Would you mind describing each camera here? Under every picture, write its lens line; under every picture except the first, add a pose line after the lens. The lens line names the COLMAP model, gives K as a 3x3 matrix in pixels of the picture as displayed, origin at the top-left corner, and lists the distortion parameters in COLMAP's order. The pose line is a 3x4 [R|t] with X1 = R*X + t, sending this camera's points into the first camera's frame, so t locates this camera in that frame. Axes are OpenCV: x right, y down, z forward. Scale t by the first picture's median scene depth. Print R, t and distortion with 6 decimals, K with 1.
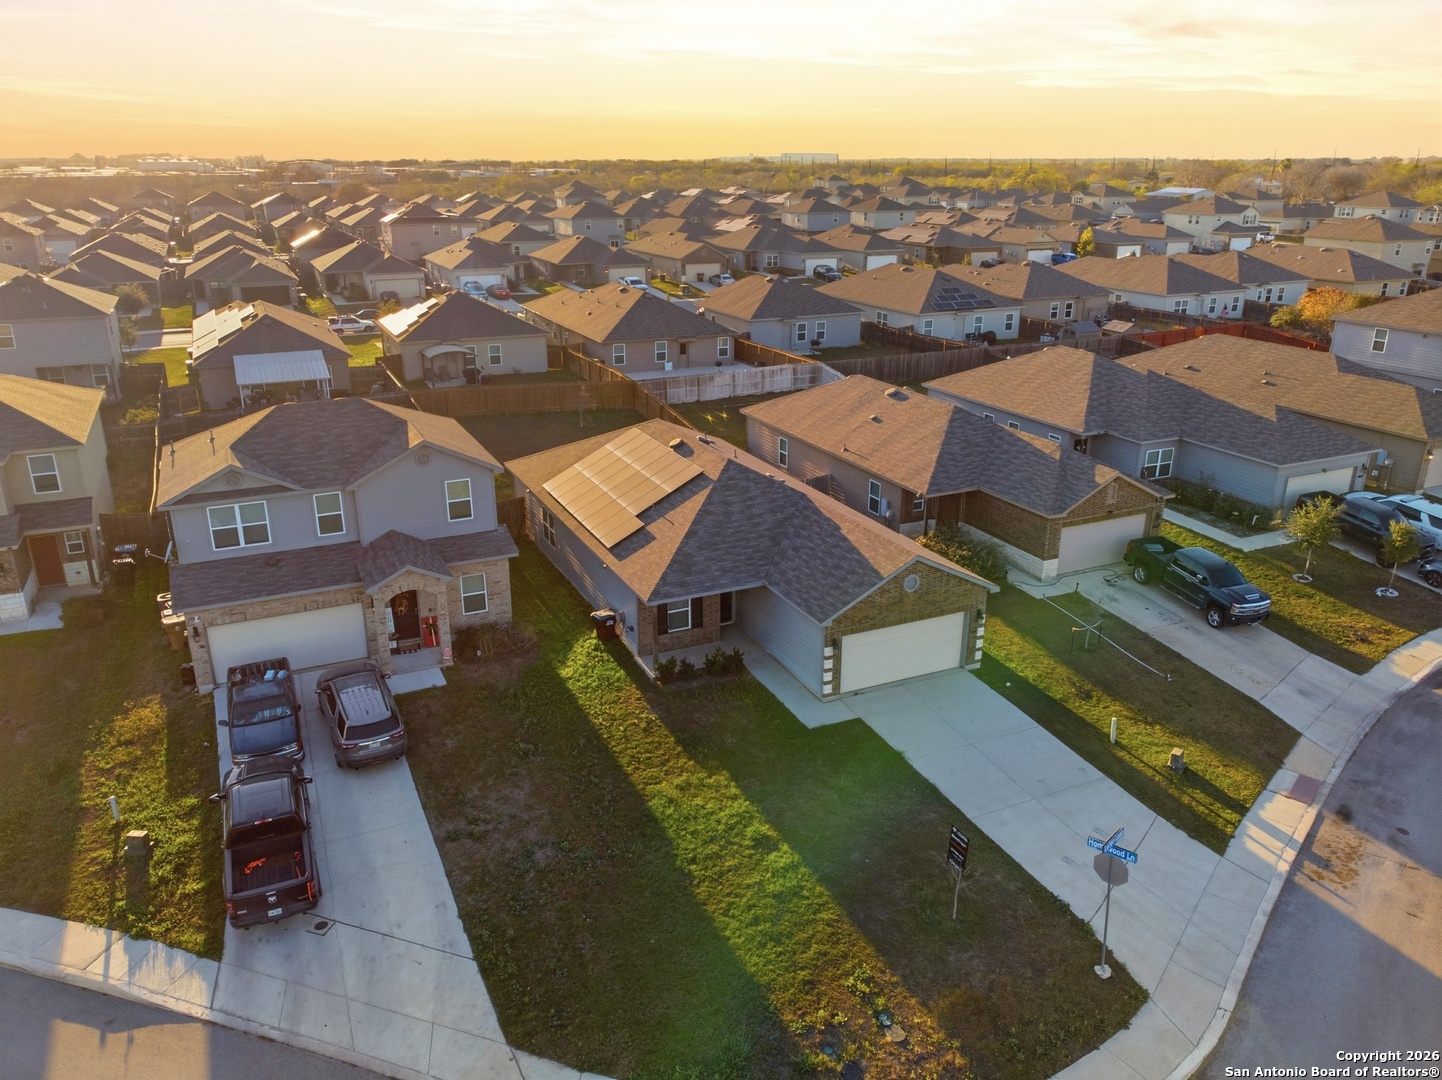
lens RADIAL K [[1062.5, 0, 709.6], [0, 1062.5, 524.1], [0, 0, 1]] dist [0.027543, -0.003141]
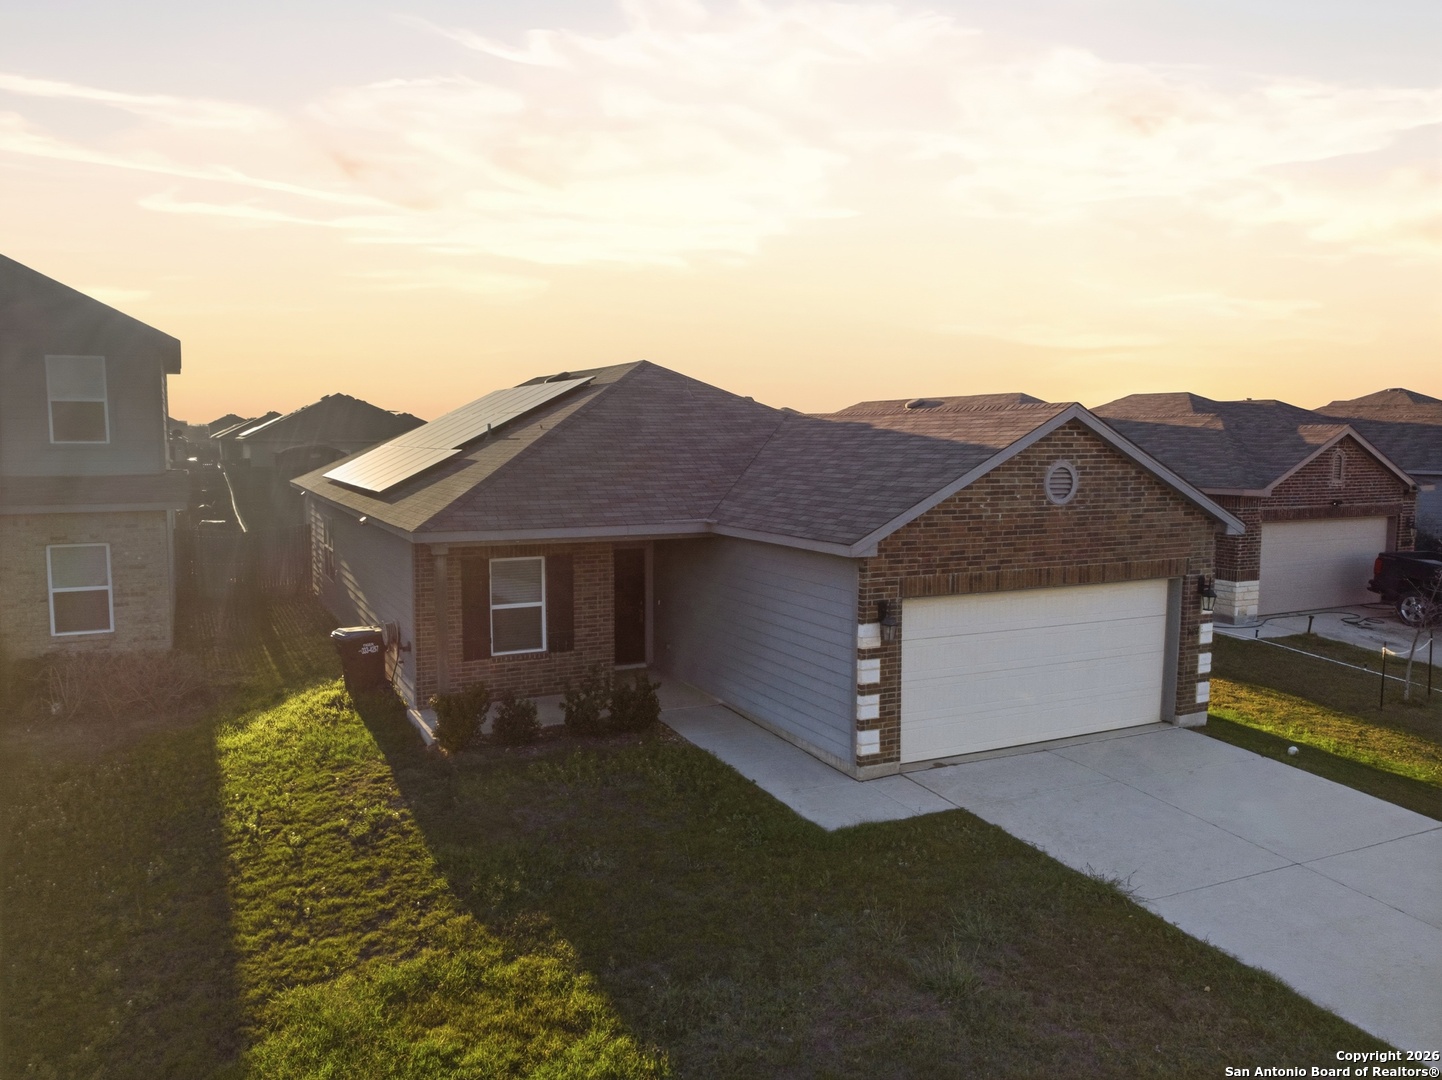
lens RADIAL K [[1063.1, 0, 721.0], [0, 1063.1, 540.0], [0, 0, 1]] dist [-0.002057, 0.002011]
pose [[0.999286, 0.002990, 0.037677, 0.042944], [0.005888, 0.972376, -0.233344, 0.173654], [-0.037334, 0.233399, 0.971664, 0.612485]]
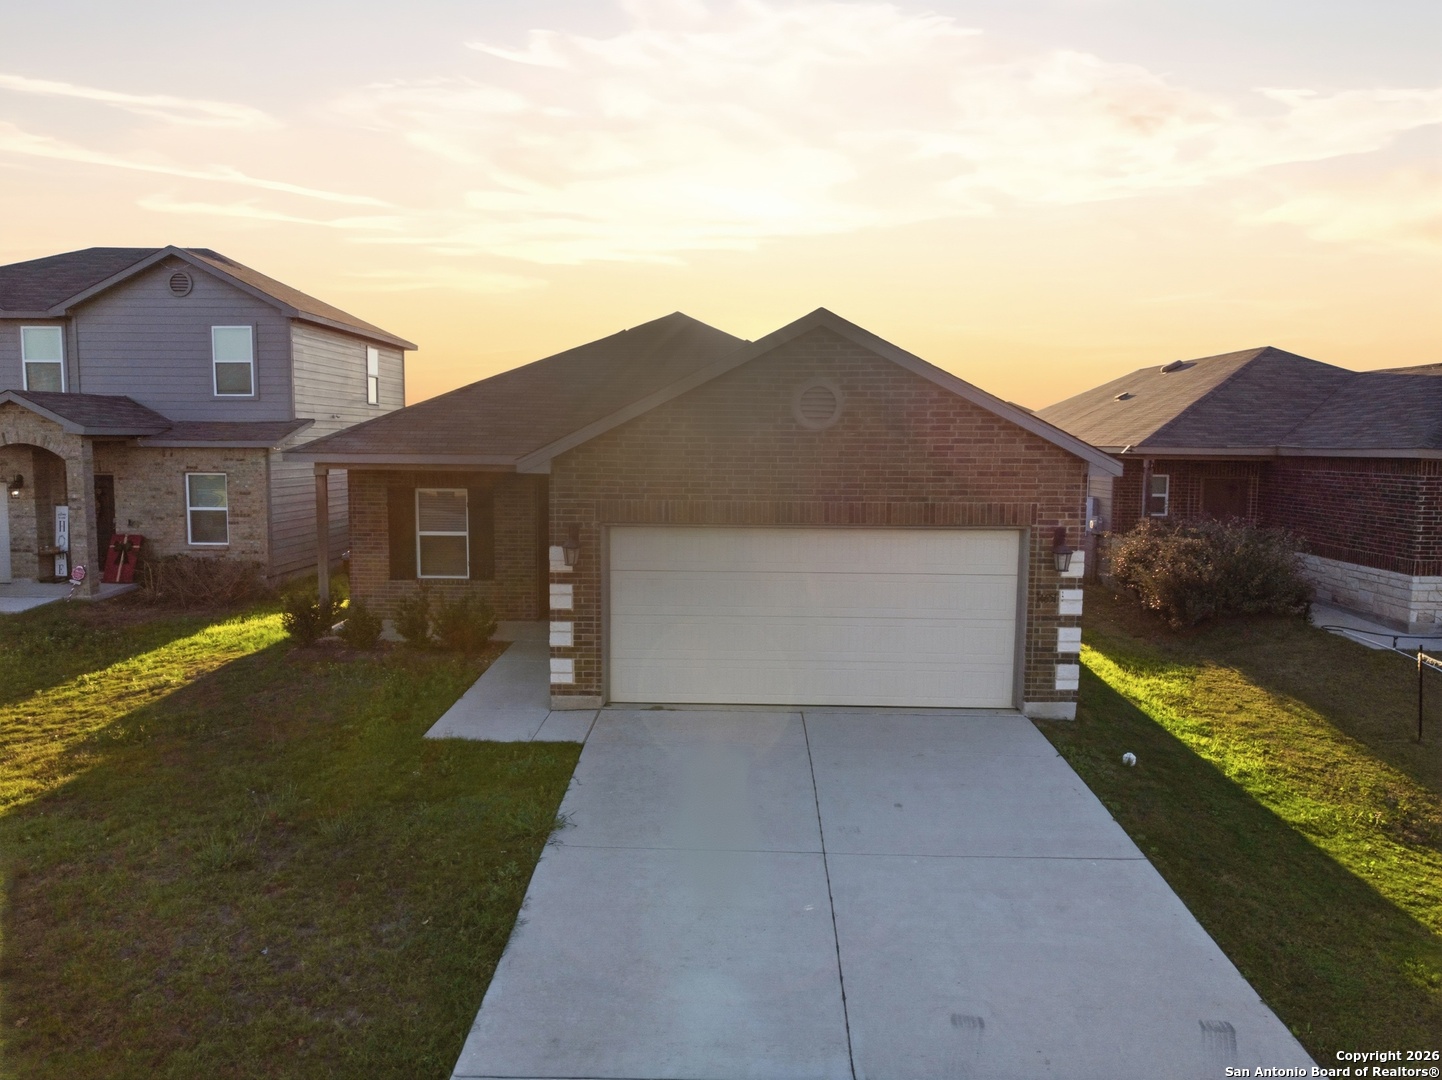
lens RADIAL K [[1063.1, 0, 721.0], [0, 1063.1, 540.0], [0, 0, 1]] dist [-0.002057, 0.002011]
pose [[0.901873, 0.050948, -0.428987, 0.317053], [-0.150795, 0.967687, -0.202097, 0.177615], [0.404829, 0.246955, 0.880413, 0.687952]]
